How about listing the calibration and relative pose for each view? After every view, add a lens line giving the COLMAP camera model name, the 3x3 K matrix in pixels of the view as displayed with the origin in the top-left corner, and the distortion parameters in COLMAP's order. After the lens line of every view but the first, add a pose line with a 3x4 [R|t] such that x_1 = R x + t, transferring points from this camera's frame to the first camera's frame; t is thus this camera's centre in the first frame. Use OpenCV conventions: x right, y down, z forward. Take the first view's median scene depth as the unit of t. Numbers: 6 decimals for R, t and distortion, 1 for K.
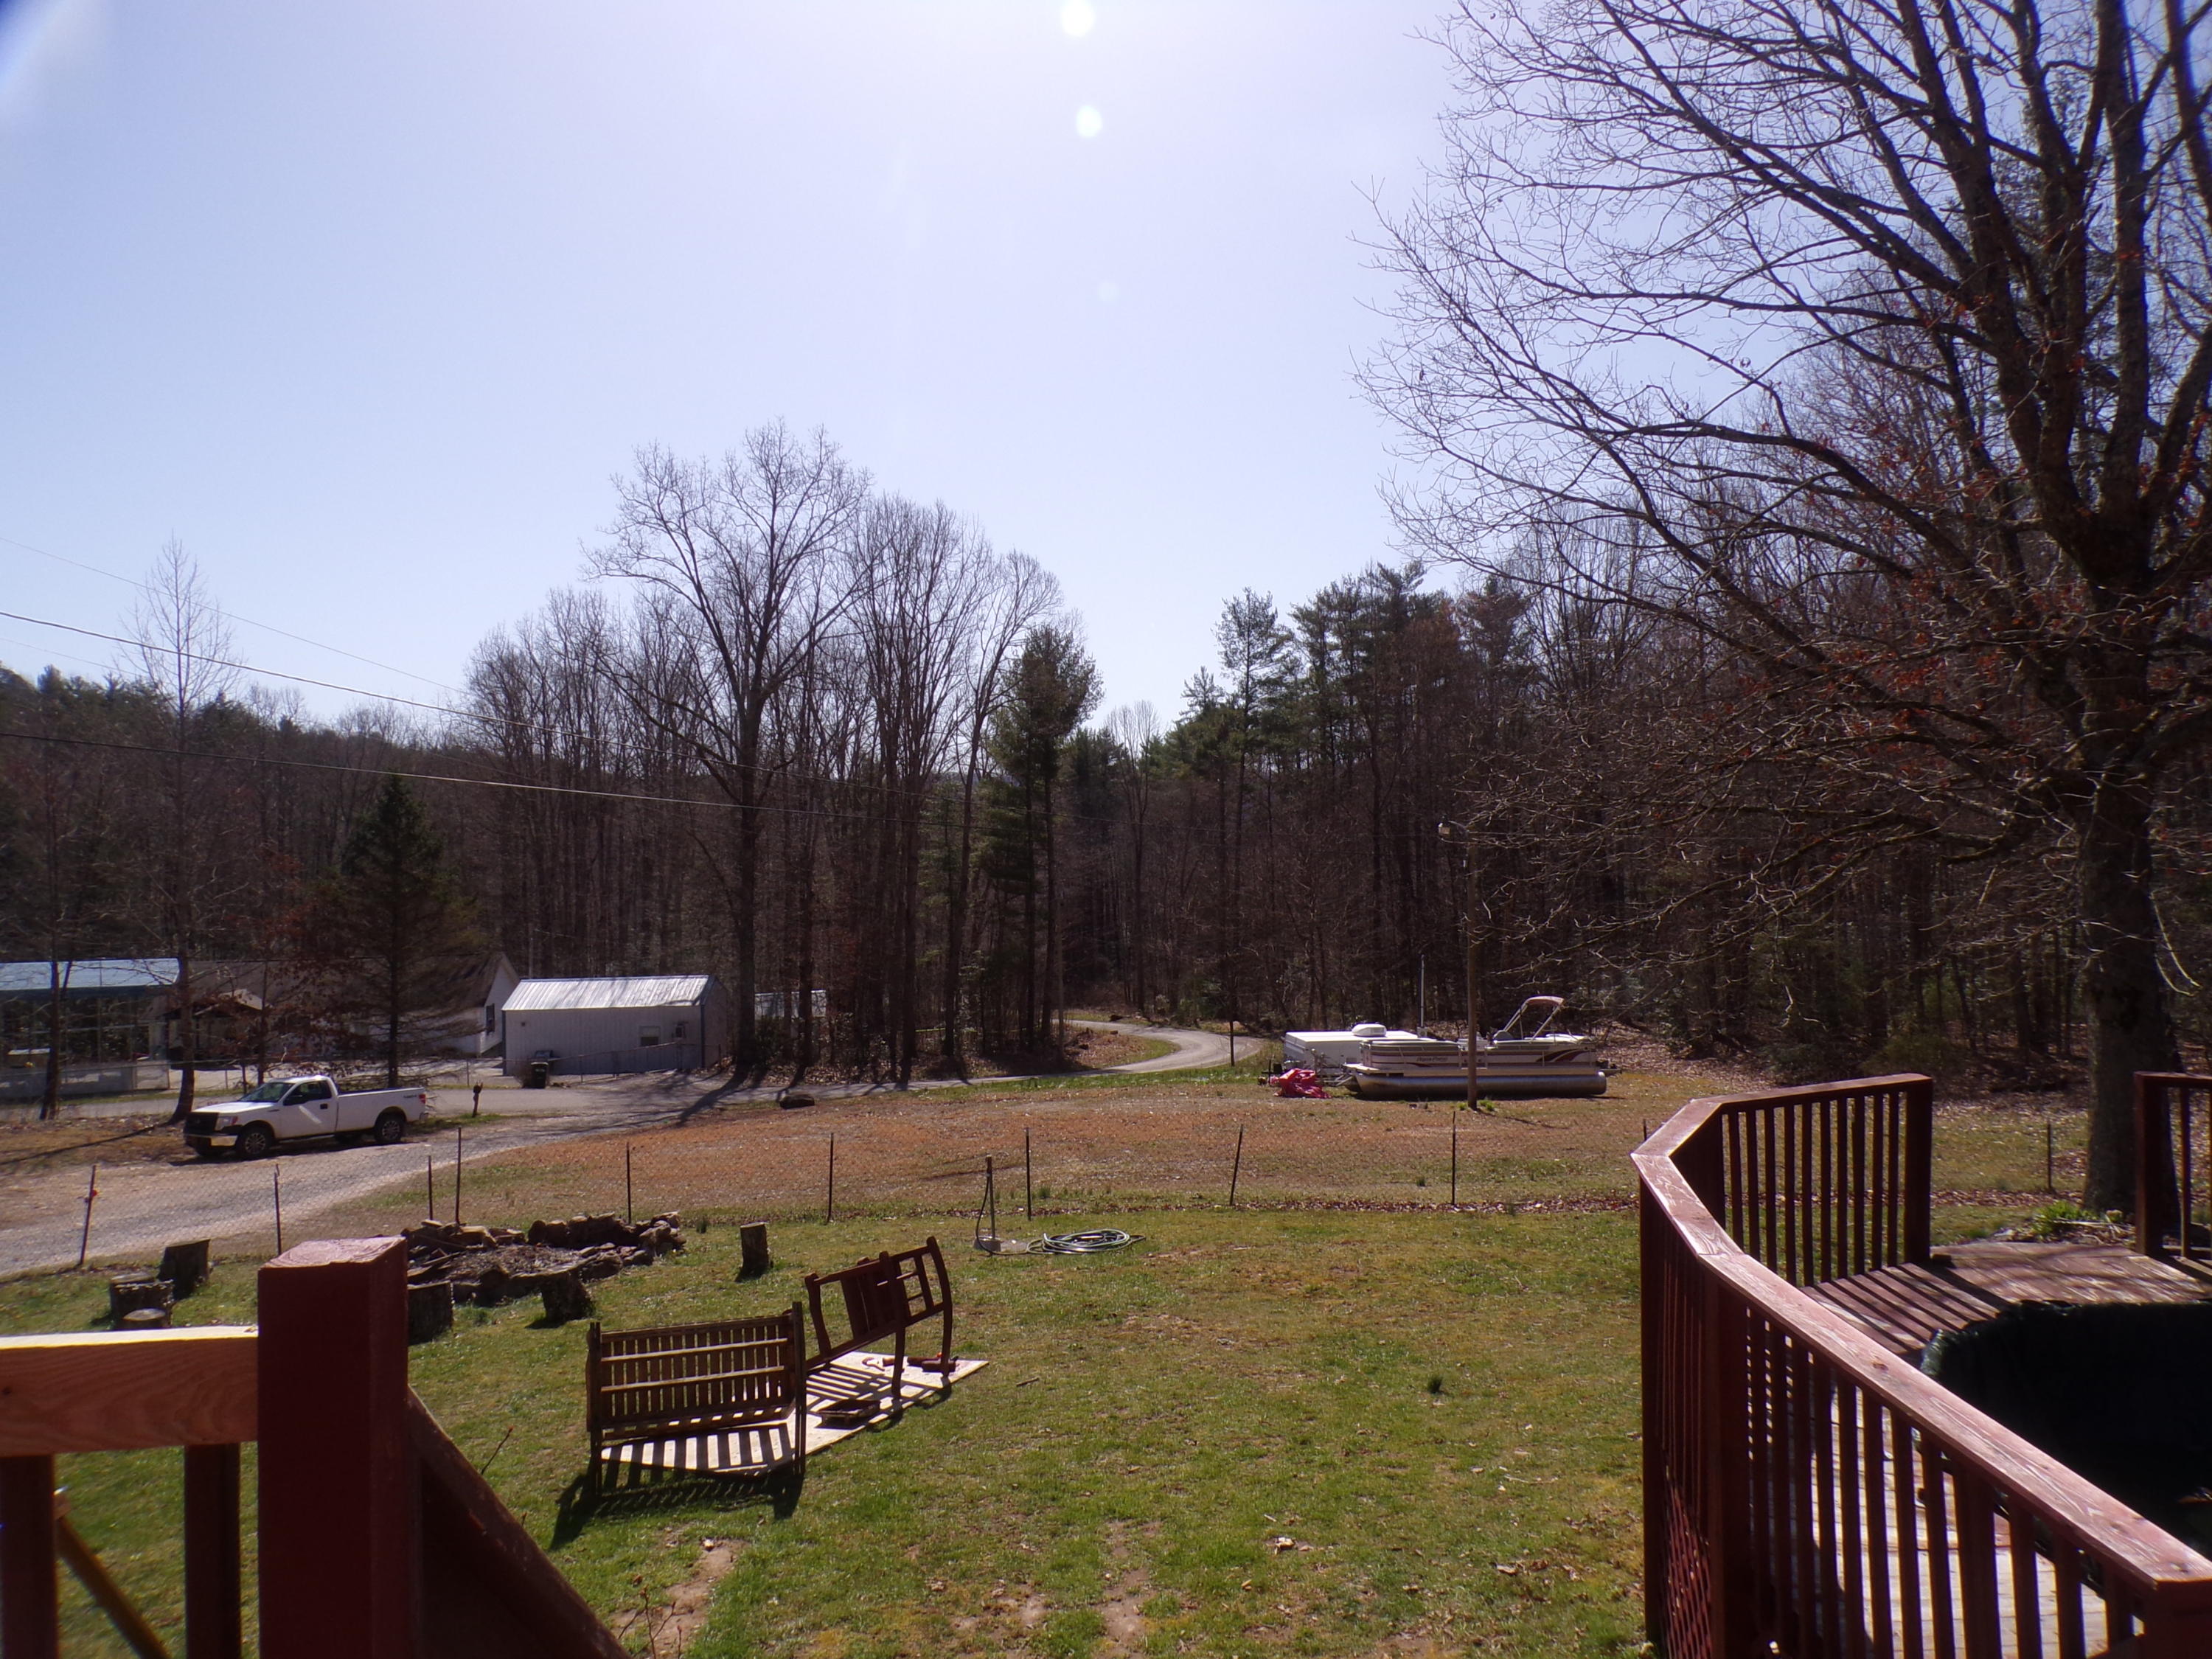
lens RADIAL K [[1554.6, 0, 1106.0], [0, 1554.6, 829.5], [0, 0, 1]] dist [-0.002687, -0.008863]
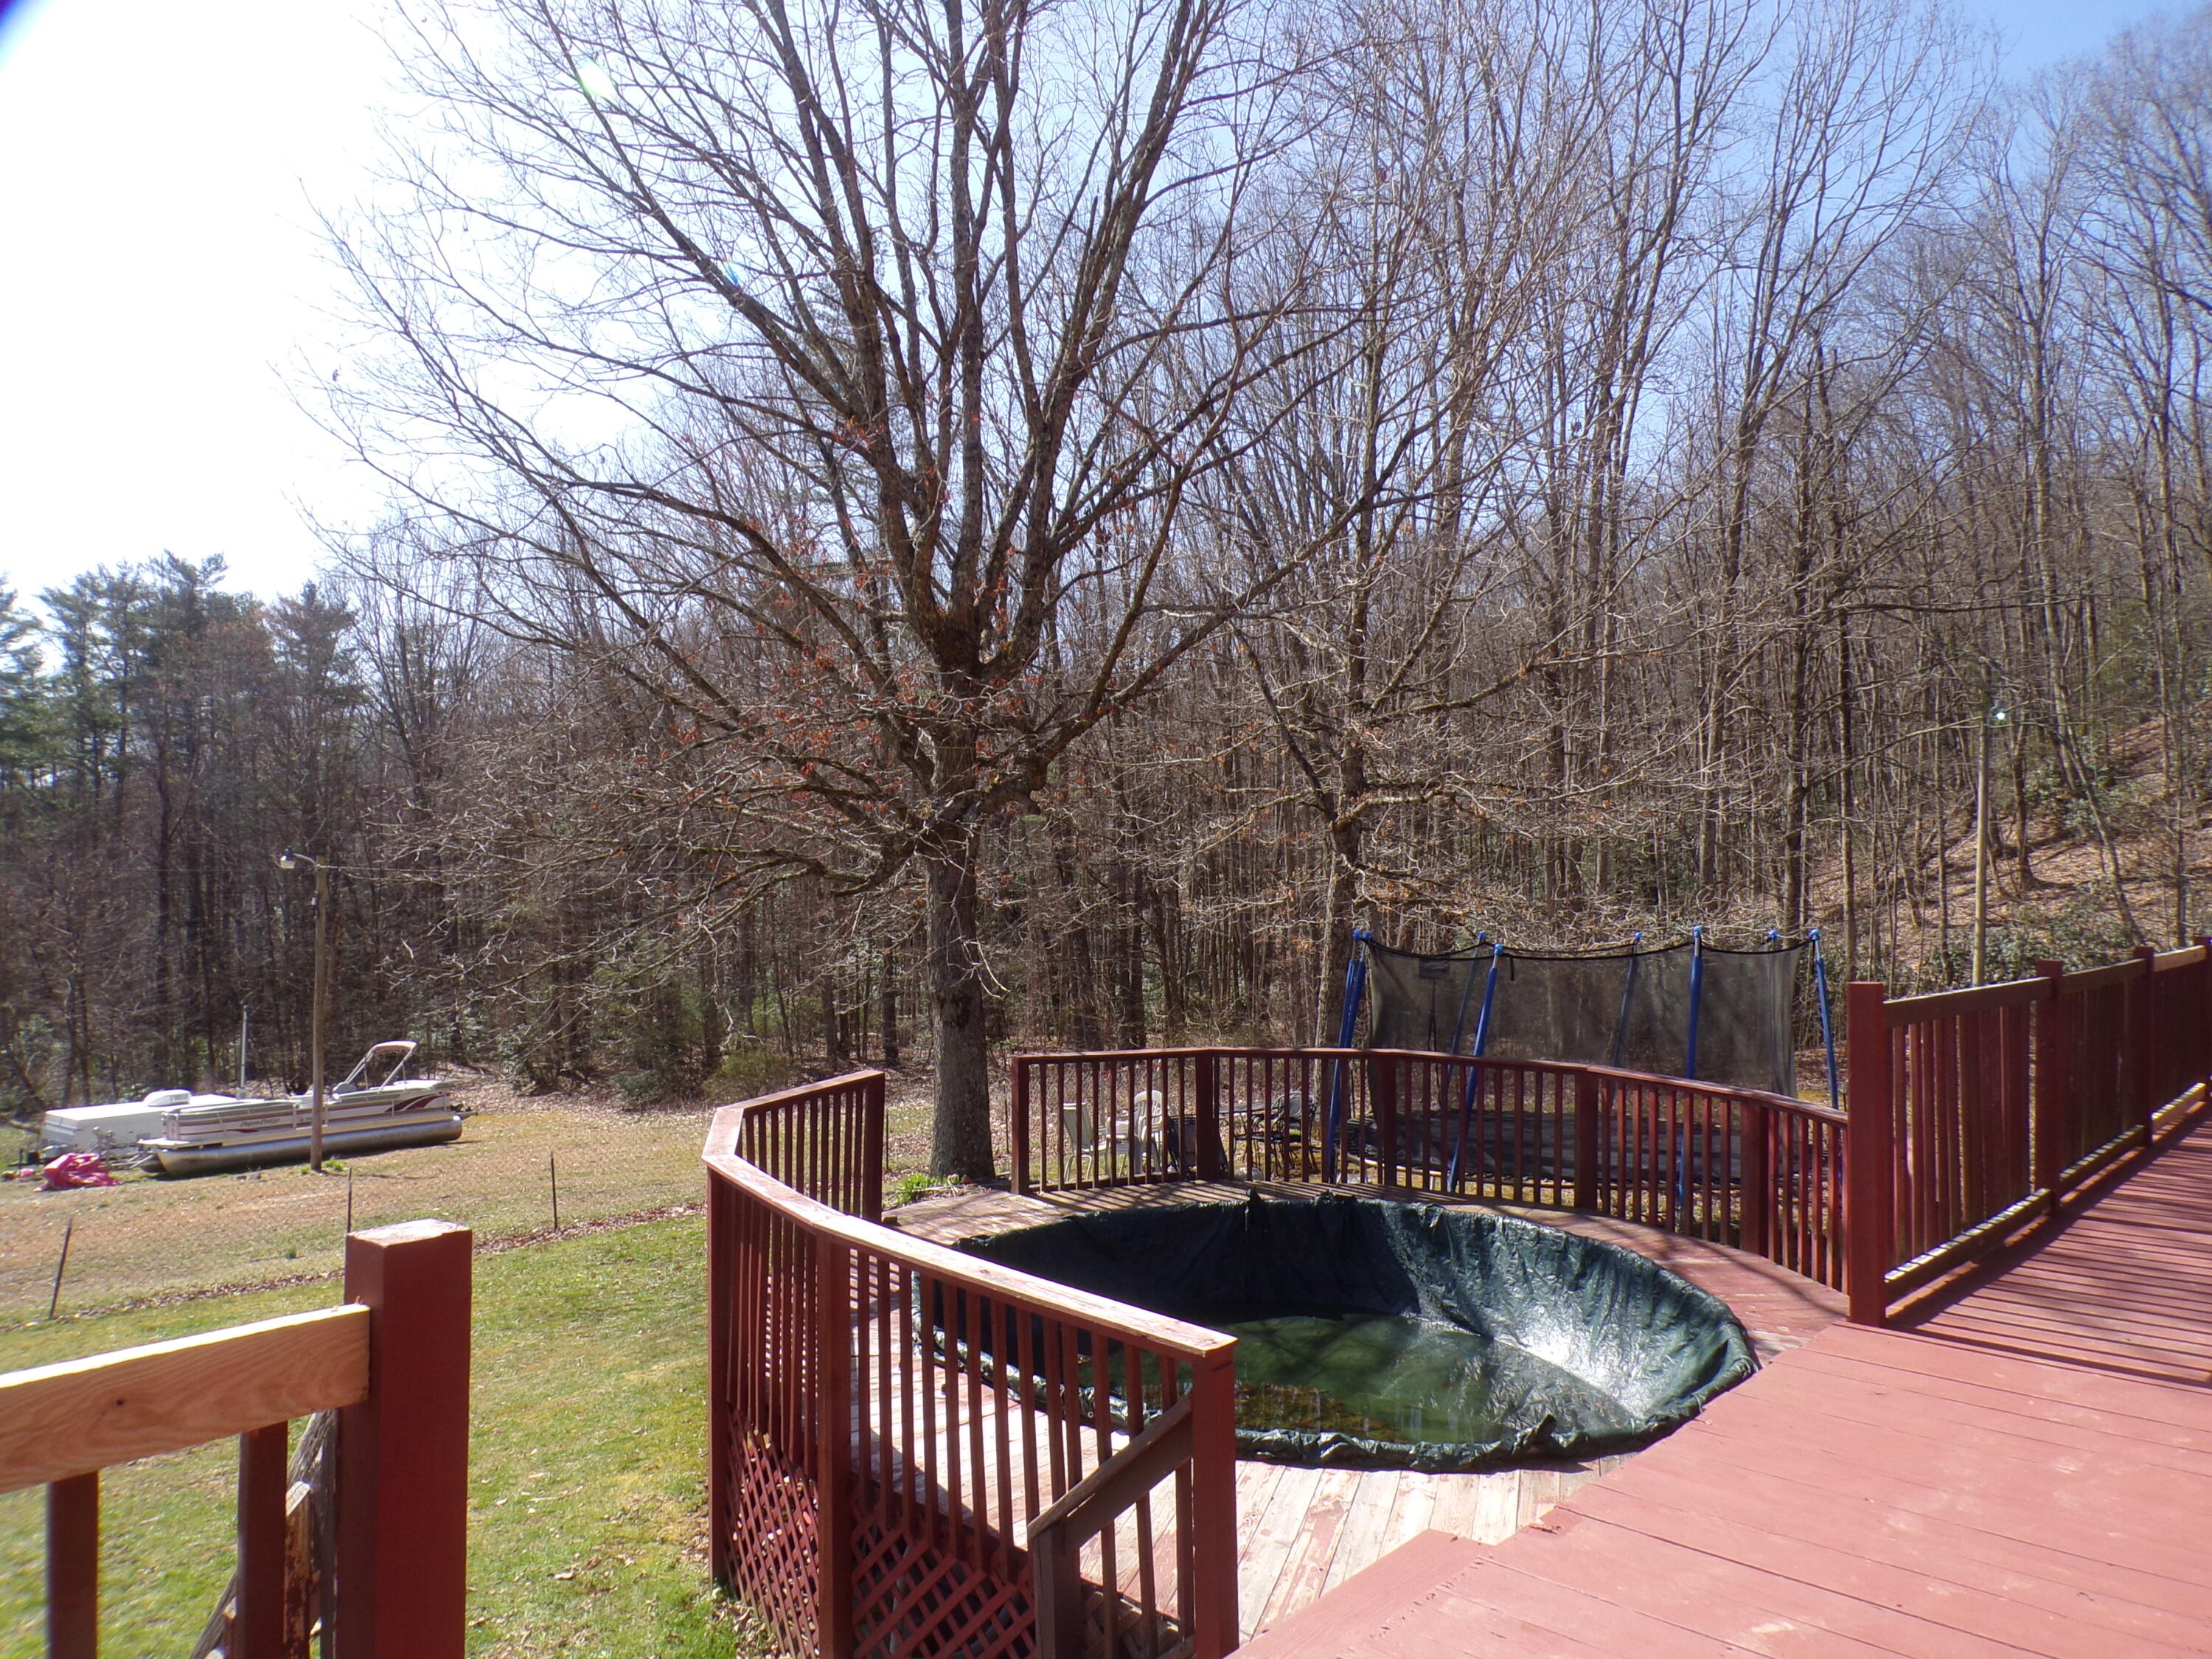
lens RADIAL K [[1720.8, 0, 1106.0], [0, 1720.8, 829.5], [0, 0, 1]] dist [-0.004068, 0.096251]
pose [[0.710163, 0.018739, 0.703787, -0.146159], [-0.006299, 0.999775, -0.020265, -0.002296], [-0.704009, 0.009958, 0.710122, -0.042090]]
